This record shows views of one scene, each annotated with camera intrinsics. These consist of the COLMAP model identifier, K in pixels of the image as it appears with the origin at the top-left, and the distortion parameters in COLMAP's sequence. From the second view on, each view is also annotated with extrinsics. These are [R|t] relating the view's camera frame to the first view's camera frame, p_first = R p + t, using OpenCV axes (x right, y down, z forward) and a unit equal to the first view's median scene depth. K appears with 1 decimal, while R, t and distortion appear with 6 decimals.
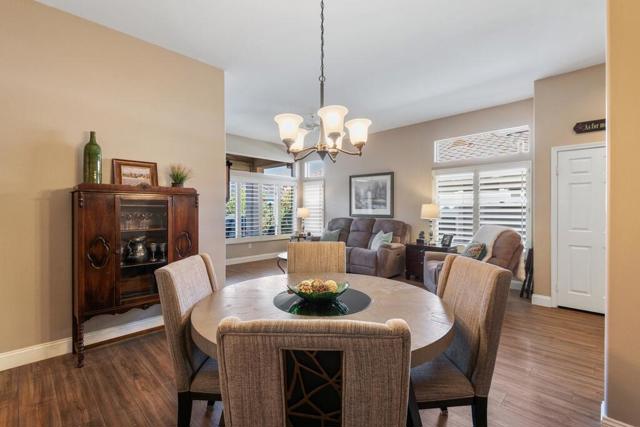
lens RADIAL K [[292.8, 0, 318.5], [0, 292.8, 213.7], [0, 0, 1]] dist [0.003265, -0.004463]
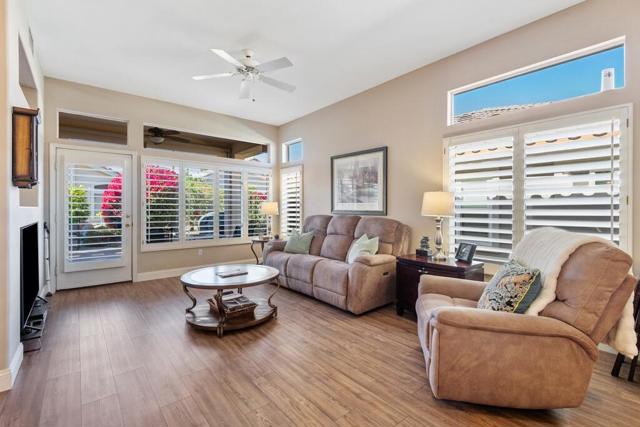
lens RADIAL K [[292.8, 0, 321.0], [0, 292.8, 210.3], [0, 0, 1]] dist [0.003265, -0.004463]
pose [[0.994943, 0.002858, -0.100399, 0.173378], [-0.003596, 0.999968, -0.007166, 0.008681], [0.100375, 0.007491, 0.994921, 0.320913]]
